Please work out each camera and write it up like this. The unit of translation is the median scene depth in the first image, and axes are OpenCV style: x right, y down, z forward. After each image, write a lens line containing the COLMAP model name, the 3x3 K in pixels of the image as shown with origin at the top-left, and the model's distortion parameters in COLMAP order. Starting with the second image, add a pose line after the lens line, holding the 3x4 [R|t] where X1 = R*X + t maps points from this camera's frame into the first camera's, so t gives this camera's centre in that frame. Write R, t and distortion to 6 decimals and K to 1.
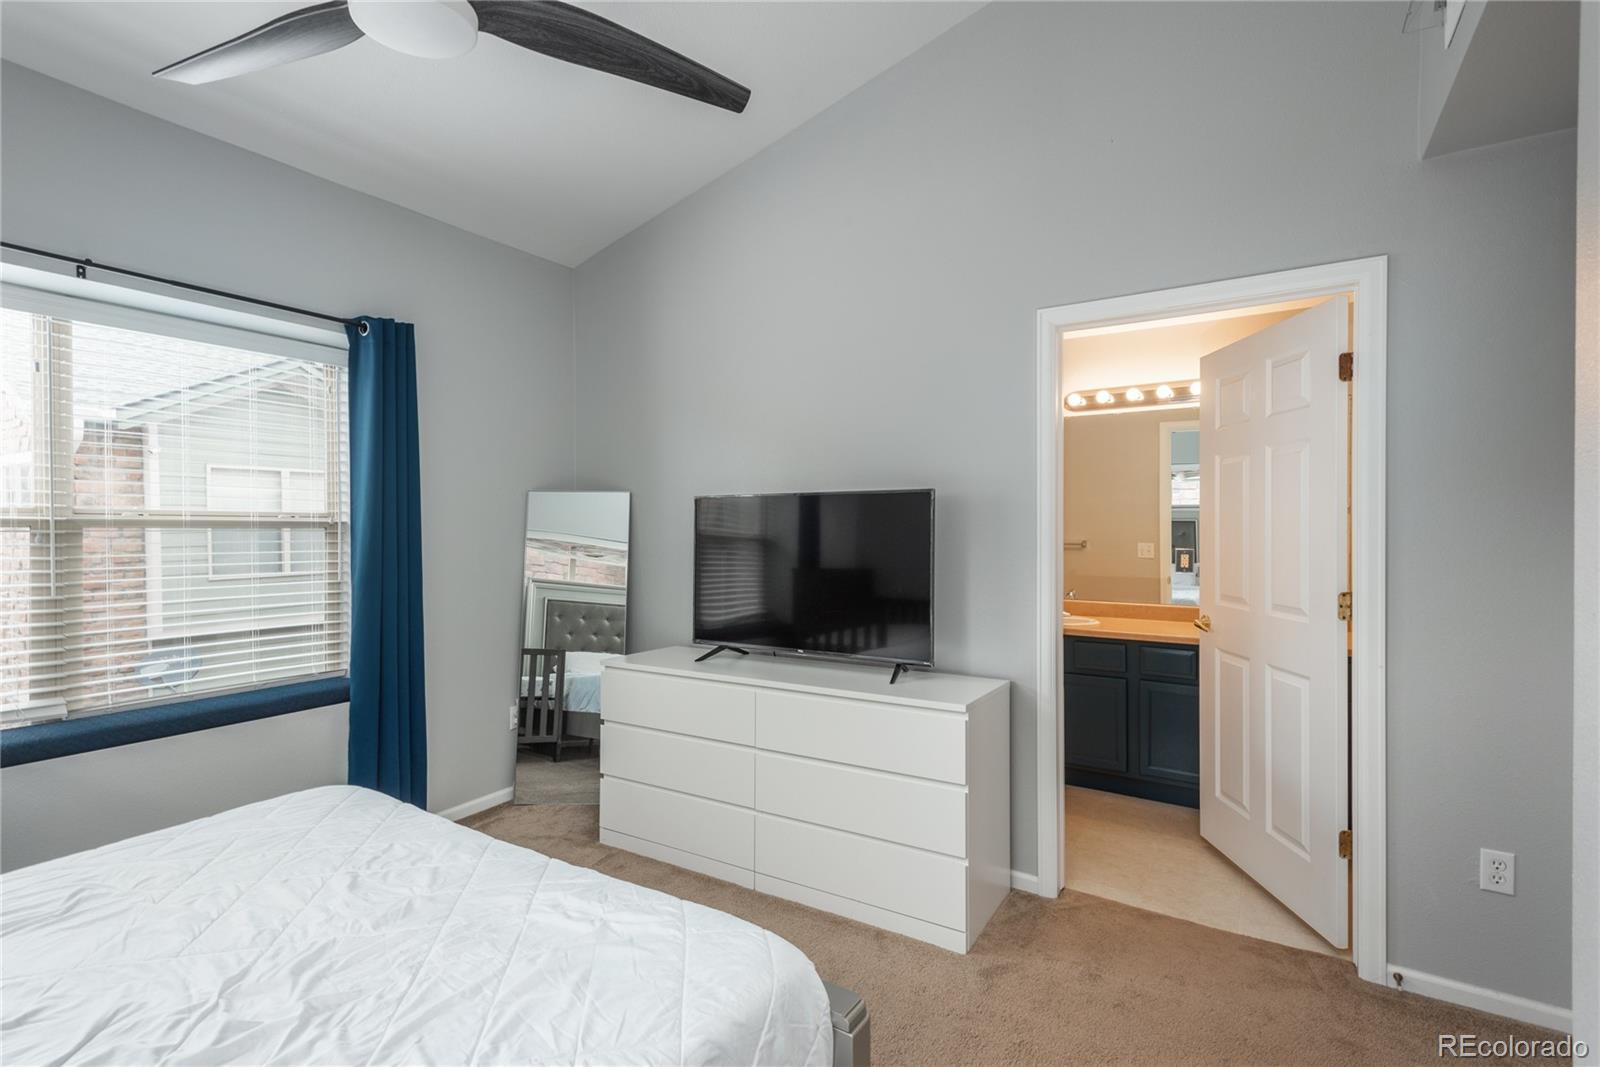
lens RADIAL K [[747.8, 0, 807.1], [0, 747.8, 542.2], [0, 0, 1]] dist [0.005297, 0.000365]
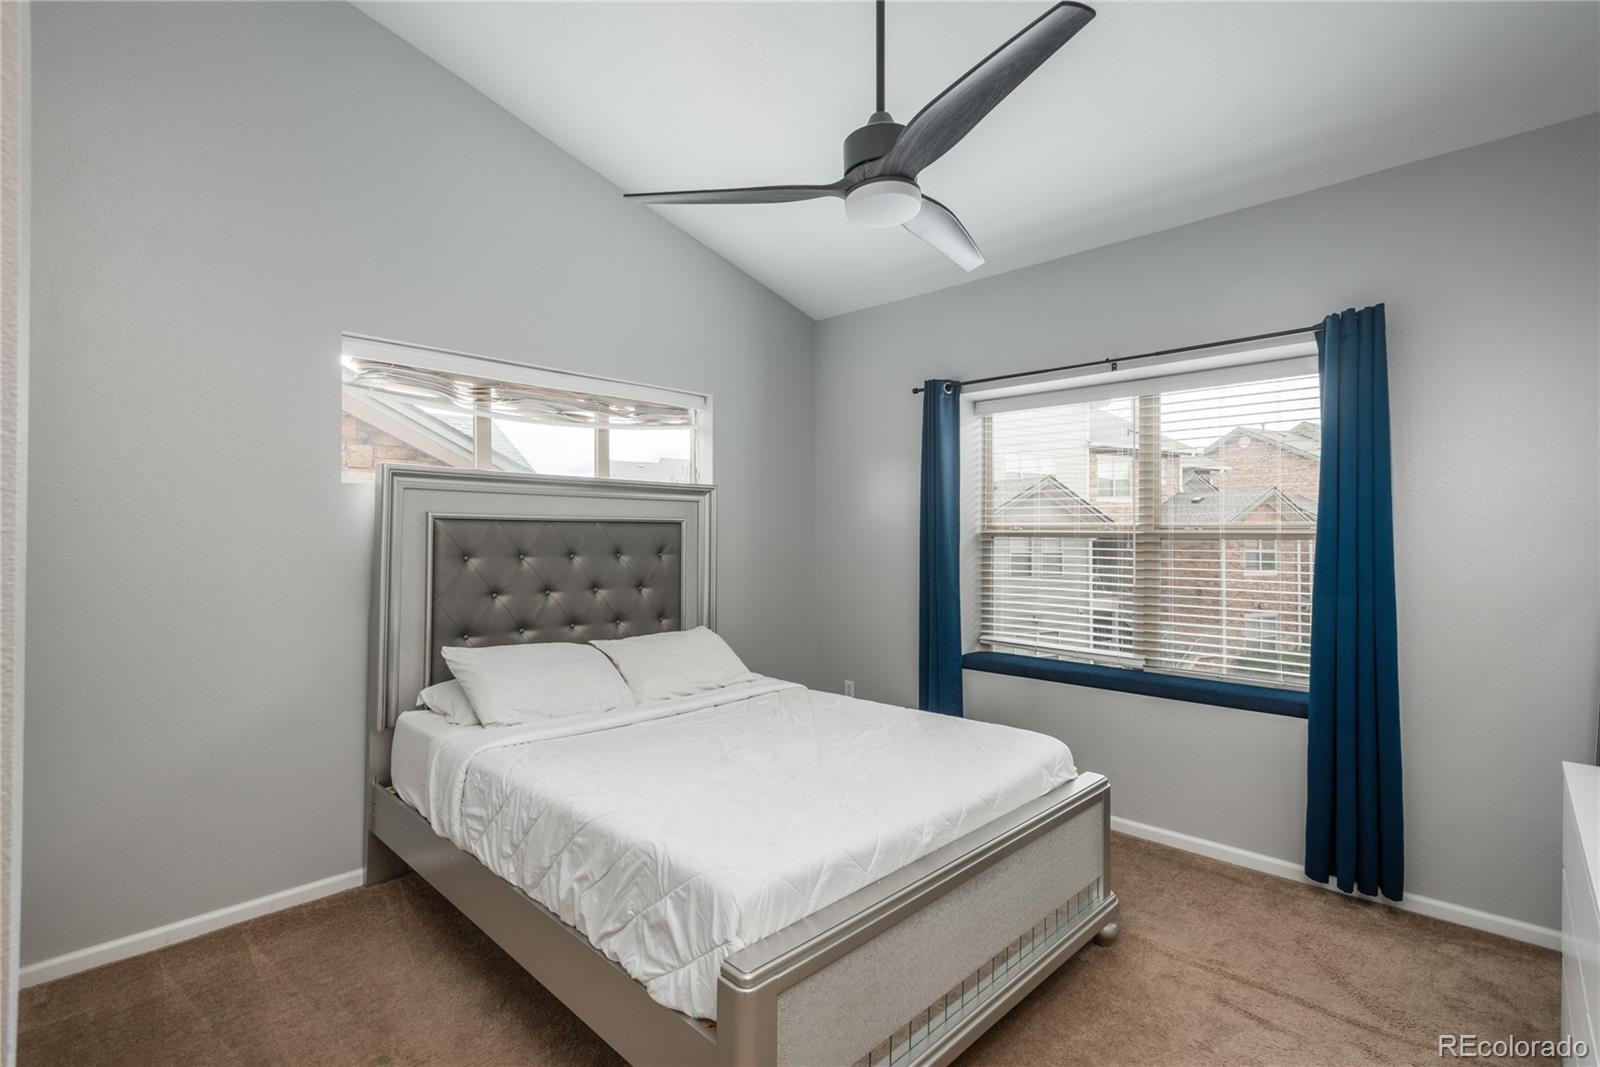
lens RADIAL K [[747.8, 0, 807.1], [0, 747.8, 542.2], [0, 0, 1]] dist [0.005297, 0.000365]
pose [[-0.208695, 0.010537, -0.977924, 0.475696], [-0.021768, 0.999644, 0.015416, -0.017541], [0.977738, 0.024504, -0.208391, 0.562174]]
